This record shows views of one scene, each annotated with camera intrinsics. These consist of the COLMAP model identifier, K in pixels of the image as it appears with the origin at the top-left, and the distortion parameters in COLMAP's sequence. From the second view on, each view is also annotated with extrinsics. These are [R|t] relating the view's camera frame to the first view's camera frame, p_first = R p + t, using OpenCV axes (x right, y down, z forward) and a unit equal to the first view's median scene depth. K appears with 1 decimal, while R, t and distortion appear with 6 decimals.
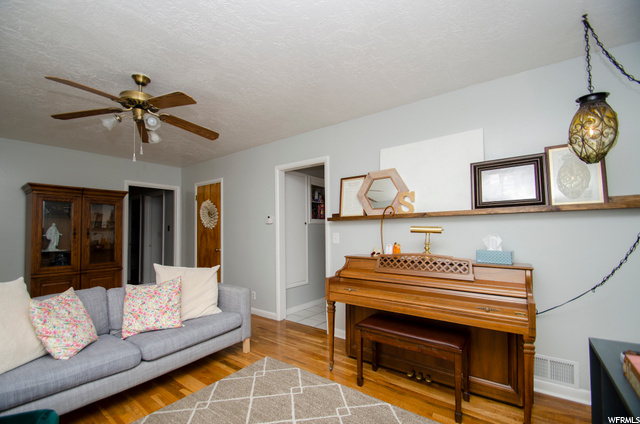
lens RADIAL K [[280.3, 0, 315.8], [0, 280.3, 217.1], [0, 0, 1]] dist [-0.000103, 0.000260]
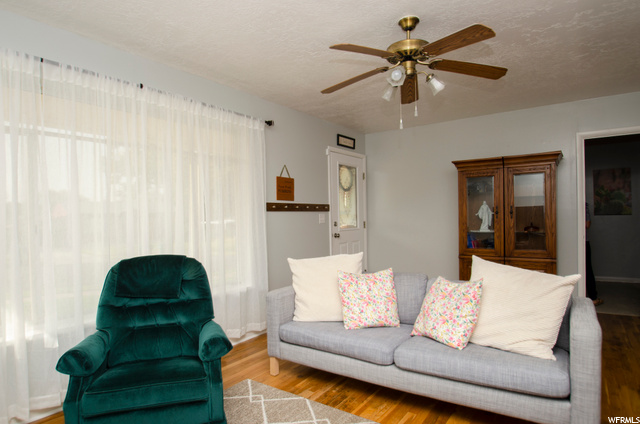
lens RADIAL K [[388.5, 0, 316.0], [0, 388.5, 217.5], [0, 0, 1]] dist [-0.002466, -0.000623]
pose [[0.026899, 0.014208, -0.999537, 0.481588], [0.069350, 0.997463, 0.016045, 0.026735], [0.997230, -0.069749, 0.025846, 0.661978]]
